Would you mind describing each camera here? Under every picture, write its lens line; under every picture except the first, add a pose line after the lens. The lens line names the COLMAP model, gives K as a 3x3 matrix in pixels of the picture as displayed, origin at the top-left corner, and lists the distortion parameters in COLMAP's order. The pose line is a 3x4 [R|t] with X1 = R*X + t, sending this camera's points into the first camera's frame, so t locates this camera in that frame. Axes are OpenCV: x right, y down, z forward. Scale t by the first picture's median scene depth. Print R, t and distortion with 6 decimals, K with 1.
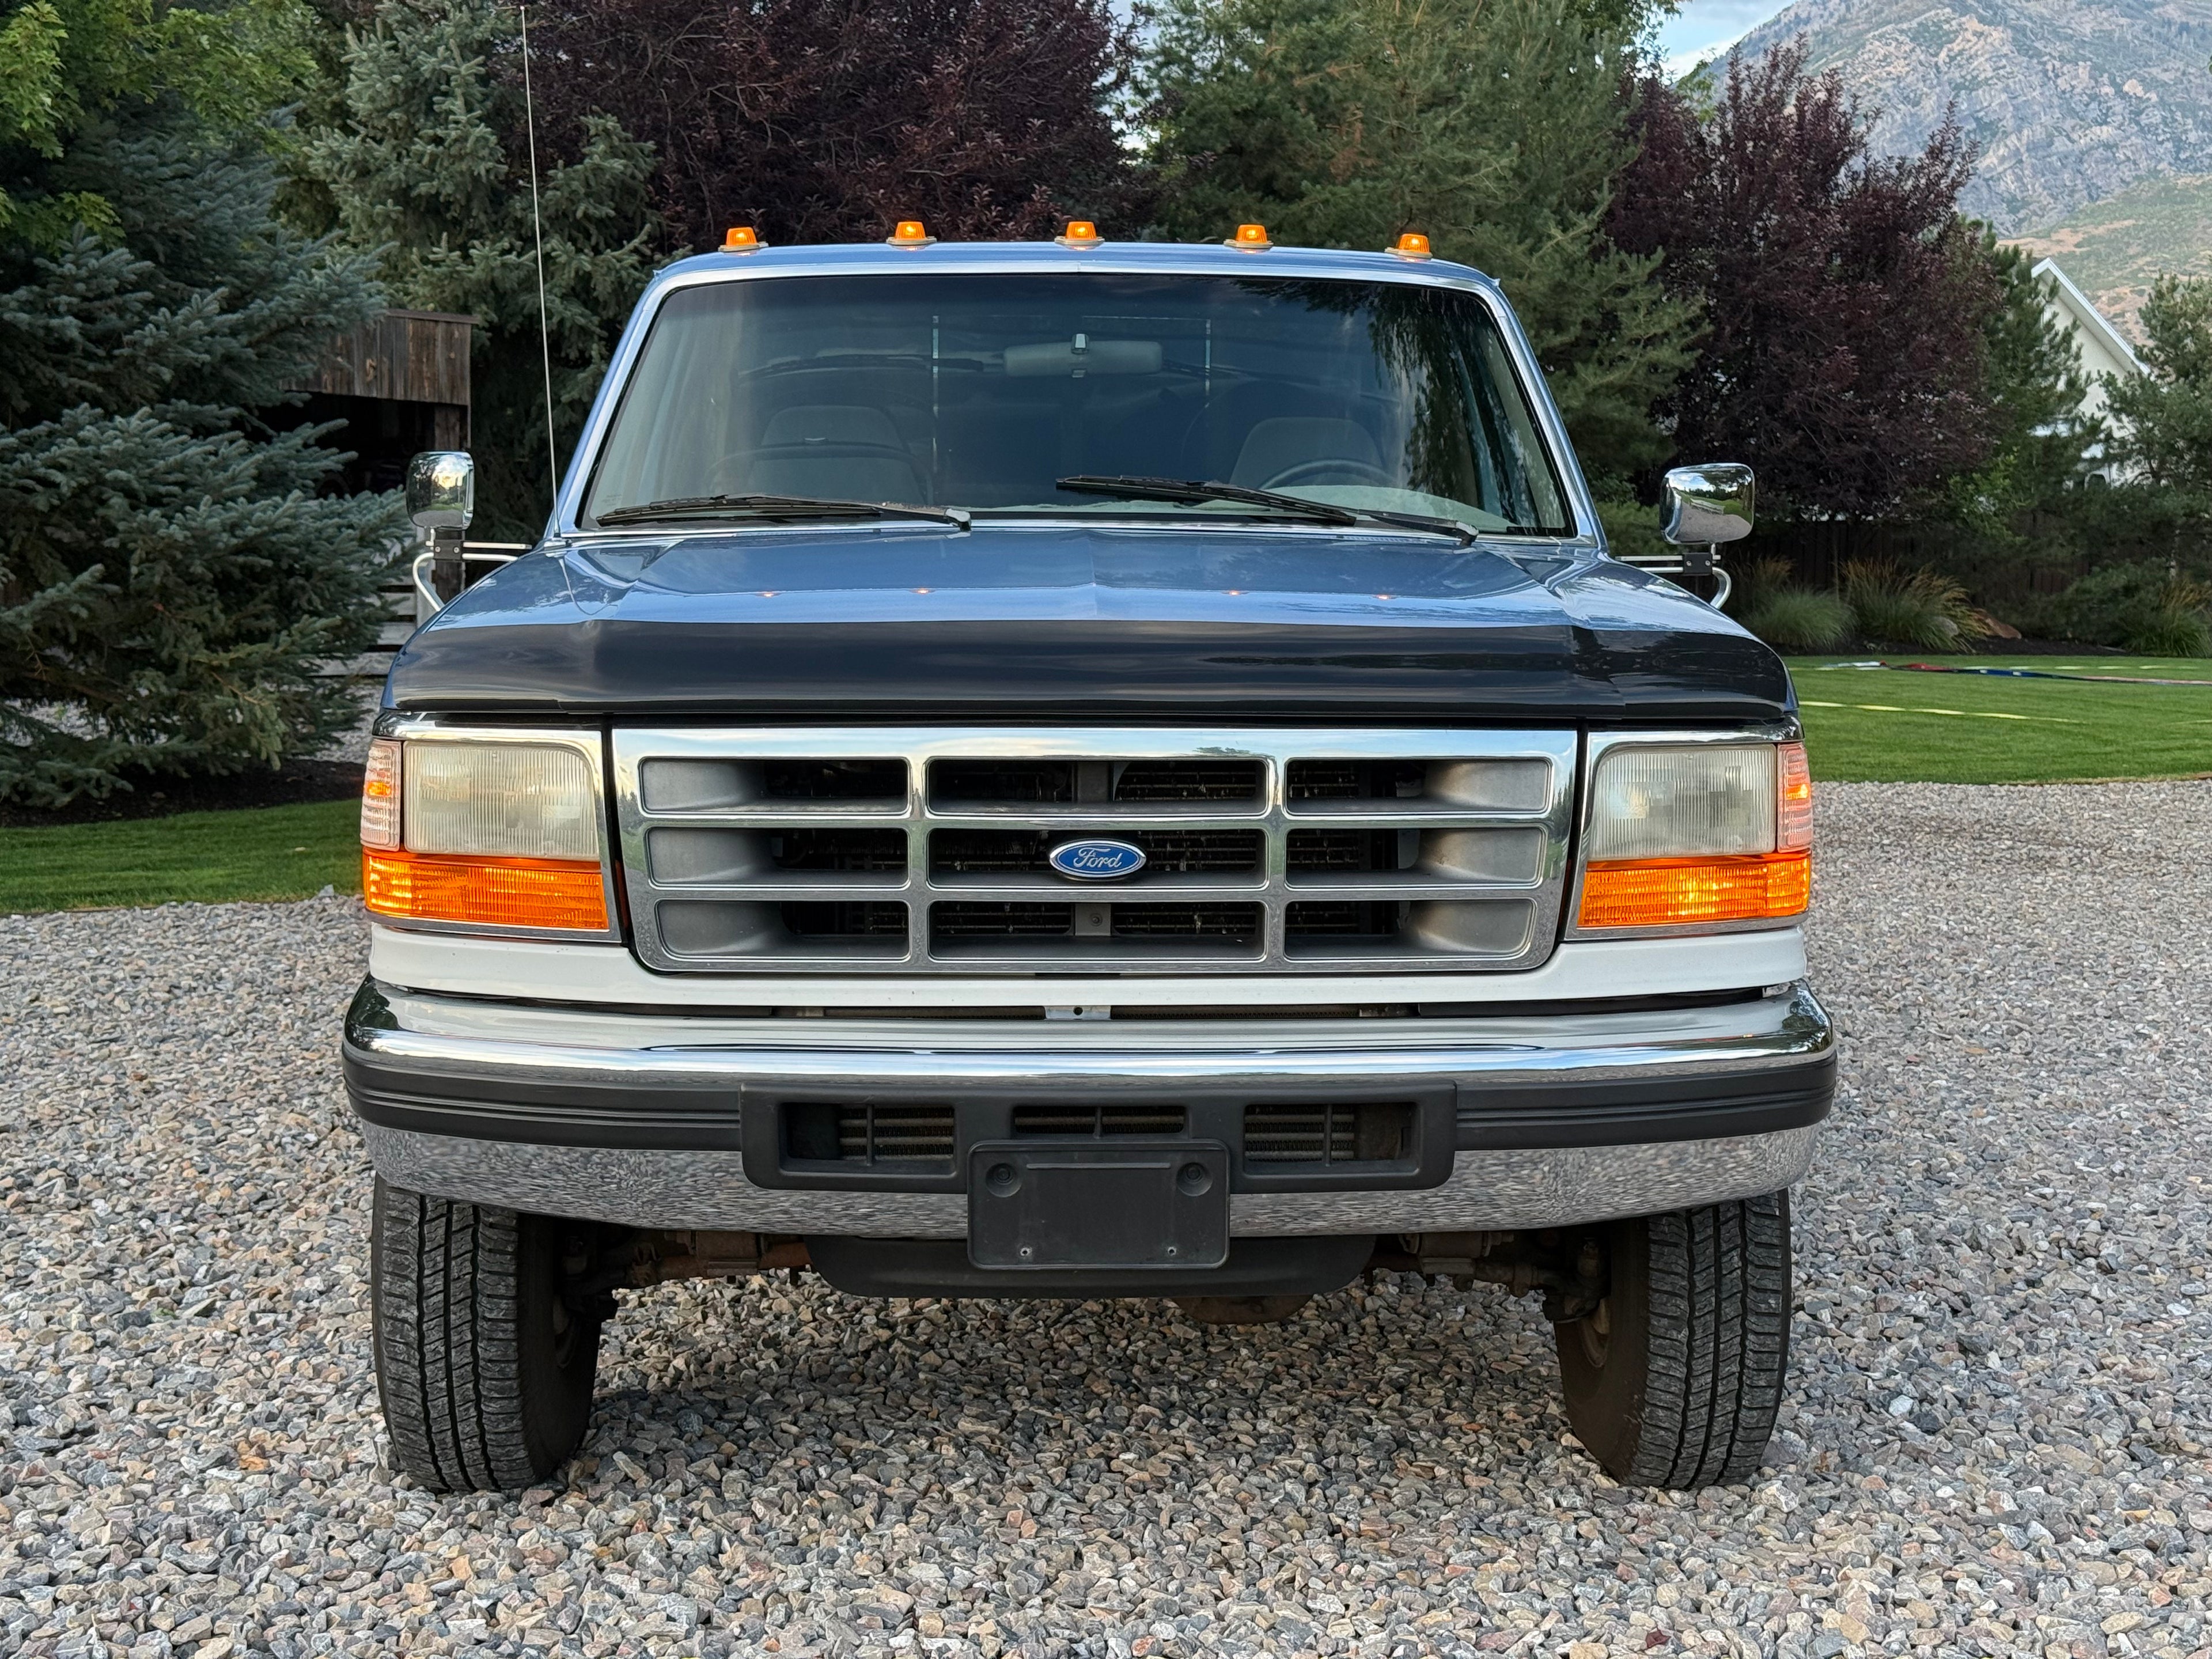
lens RADIAL K [[3070.9, 0, 1106.0], [0, 3070.9, 829.5], [0, 0, 1]] dist [0.194243, -0.419158]
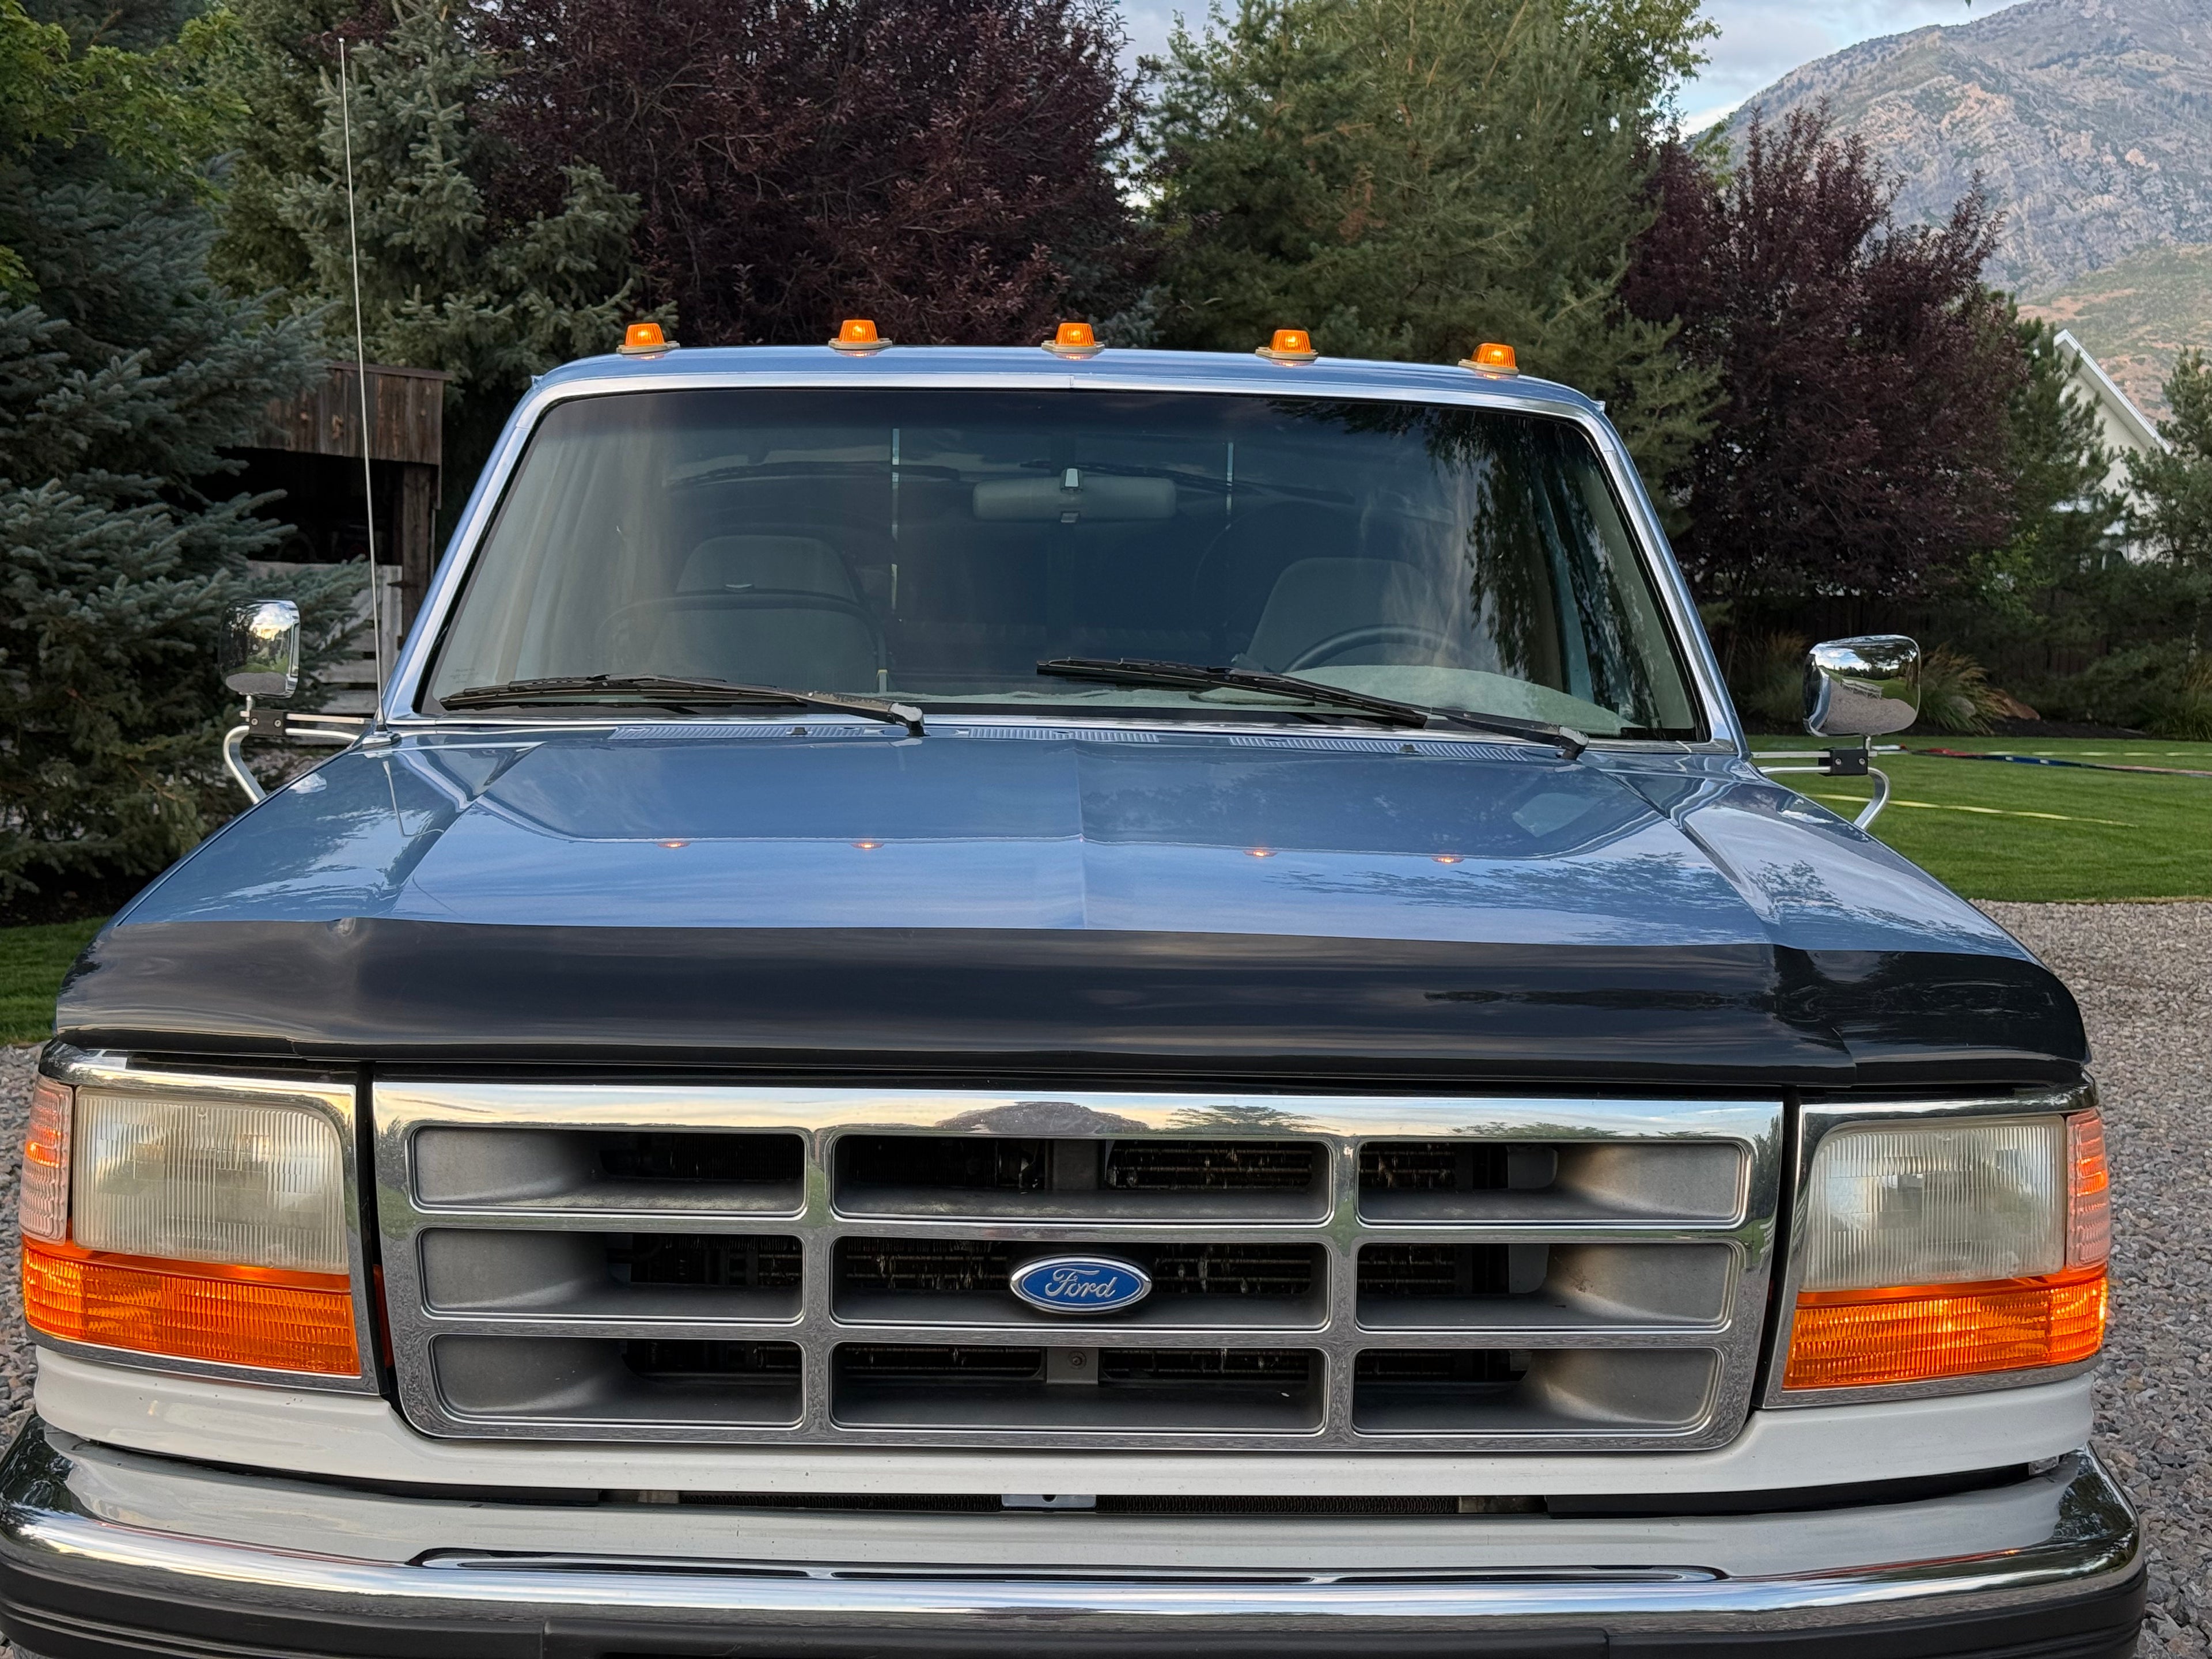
lens RADIAL K [[3071.9, 0, 1097.2], [0, 3071.9, 842.8], [0, 0, 1]] dist [0.199047, -0.438274]
pose [[0.999894, 0.014555, -0.000723, 0.000017], [-0.014563, 0.999815, -0.012532, -0.020337], [0.000541, 0.012542, 0.999921, 0.080222]]
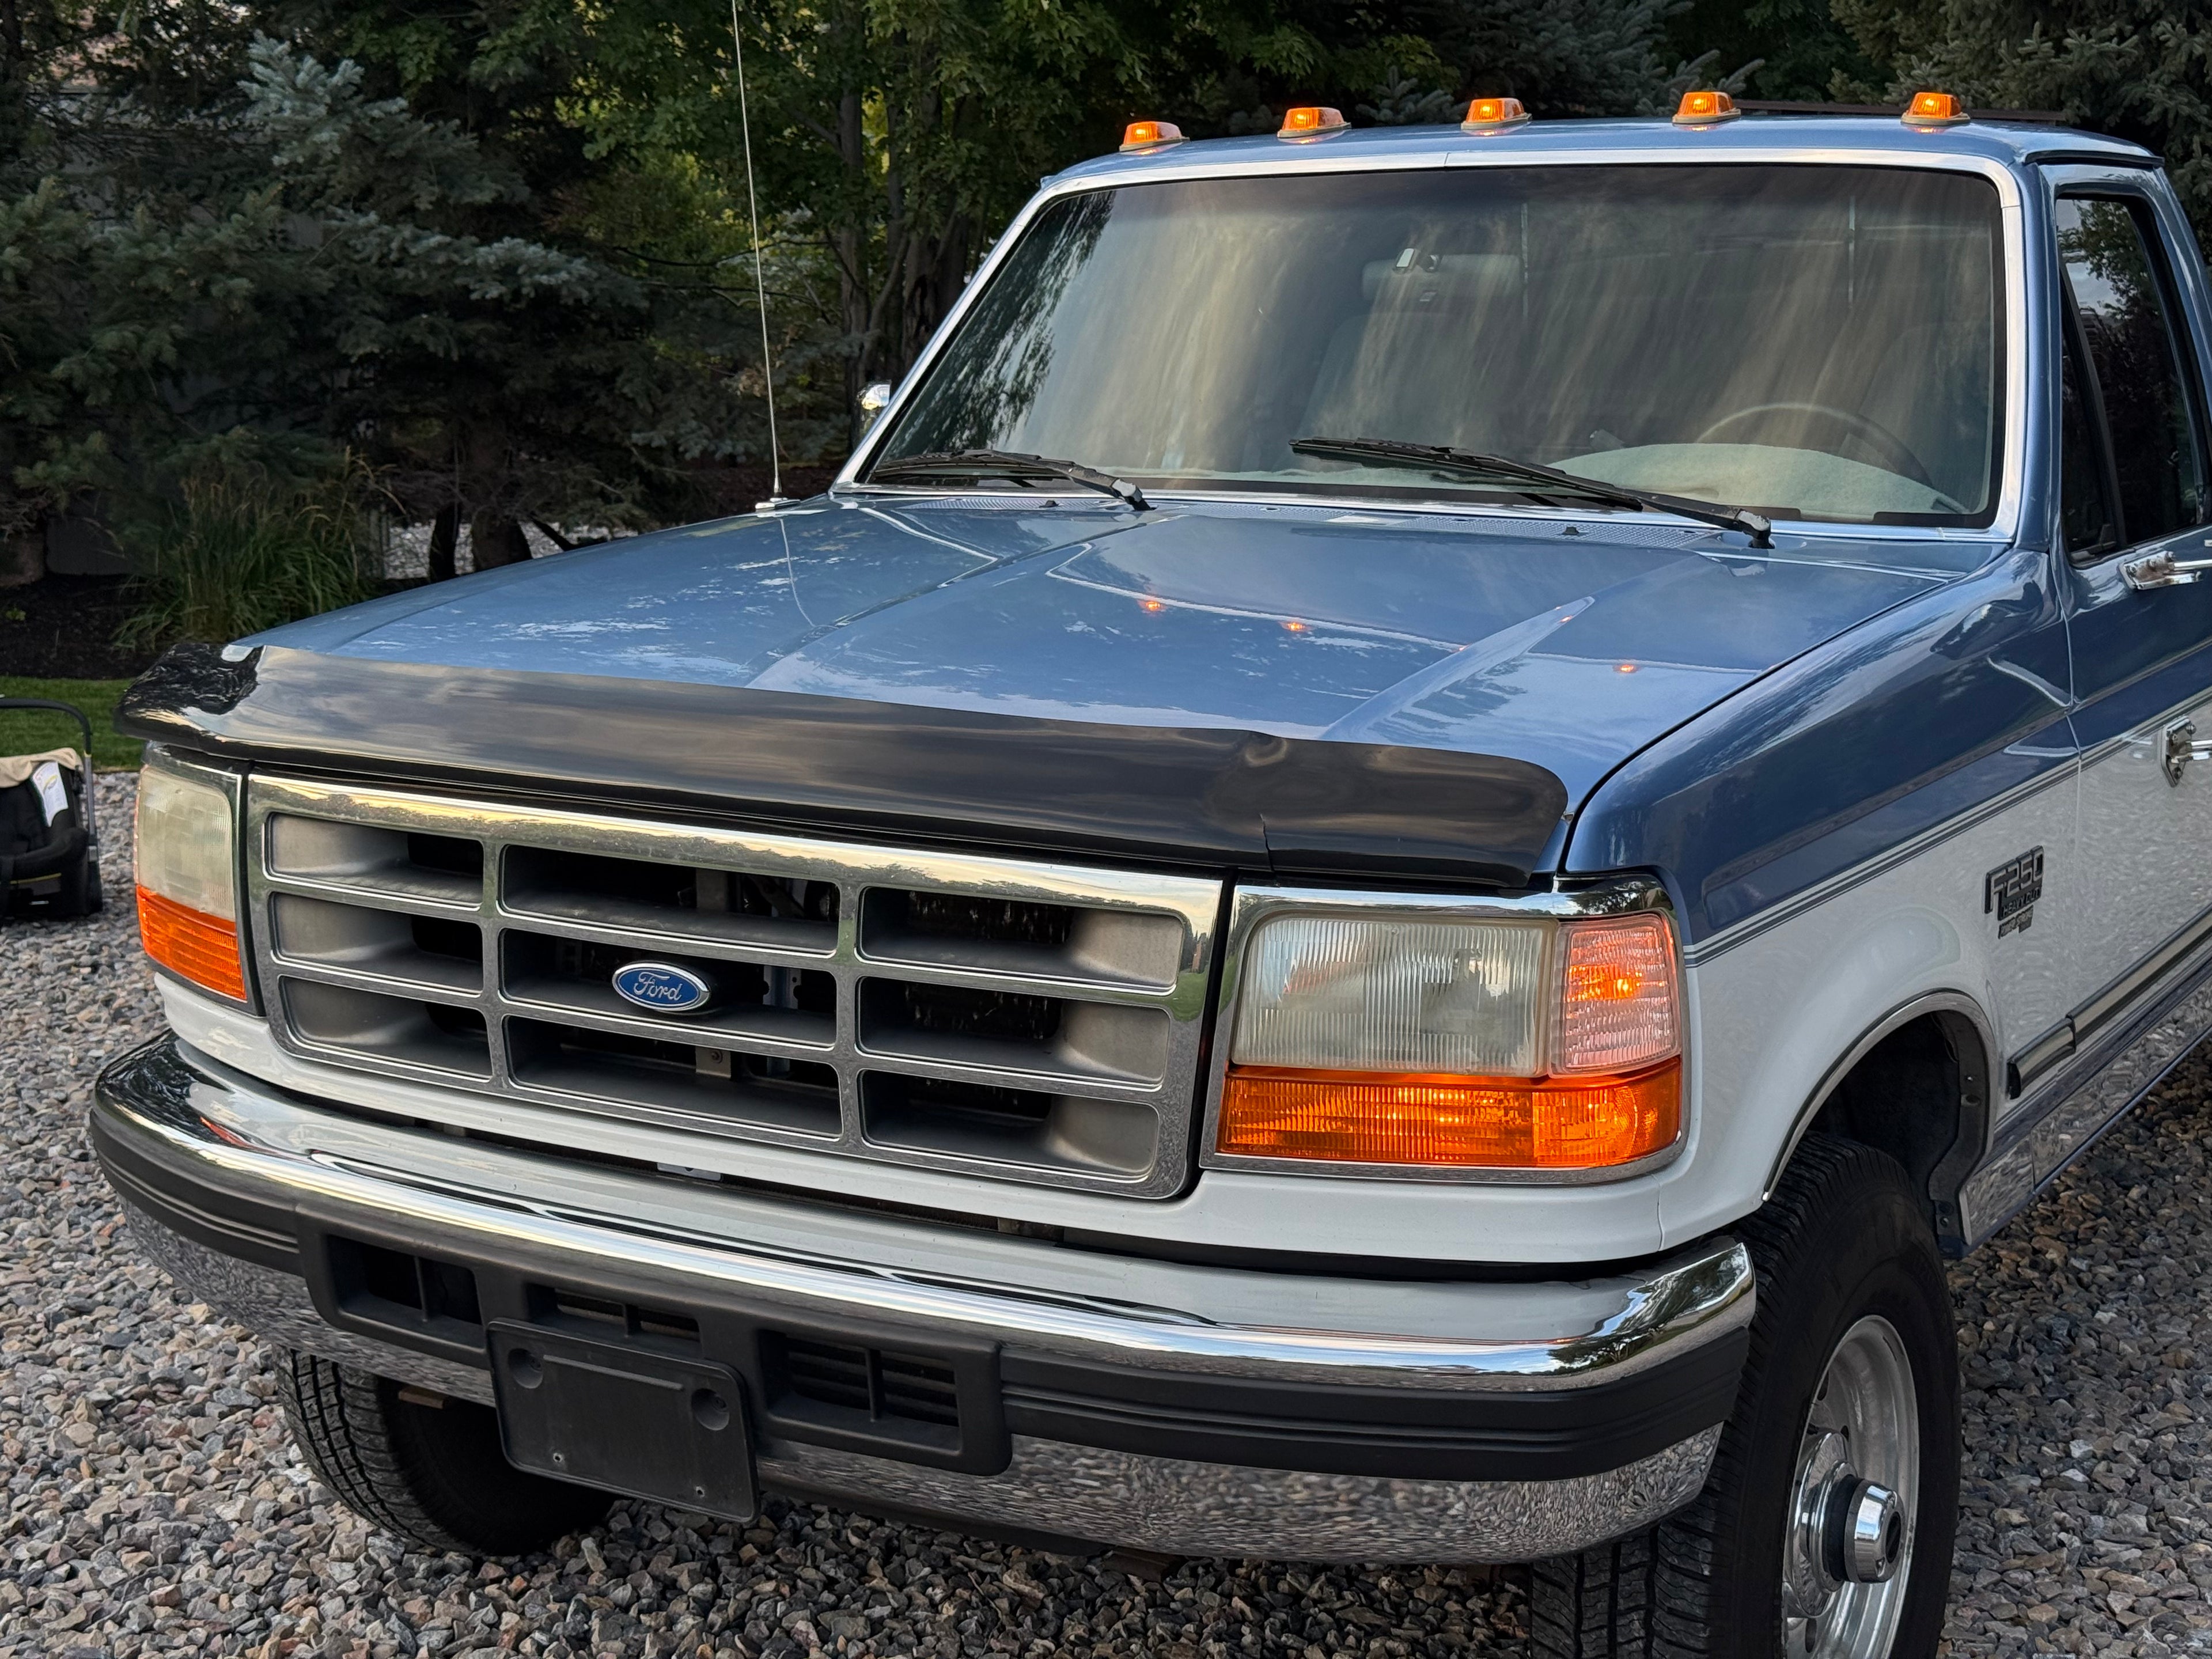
lens RADIAL K [[3071.9, 0, 1097.2], [0, 3071.9, 842.8], [0, 0, 1]] dist [0.199047, -0.438274]
pose [[0.841744, 0.090001, -0.532322, 0.130867], [-0.052389, 0.994970, 0.085381, -0.025939], [0.537329, -0.043982, 0.842225, 0.099334]]
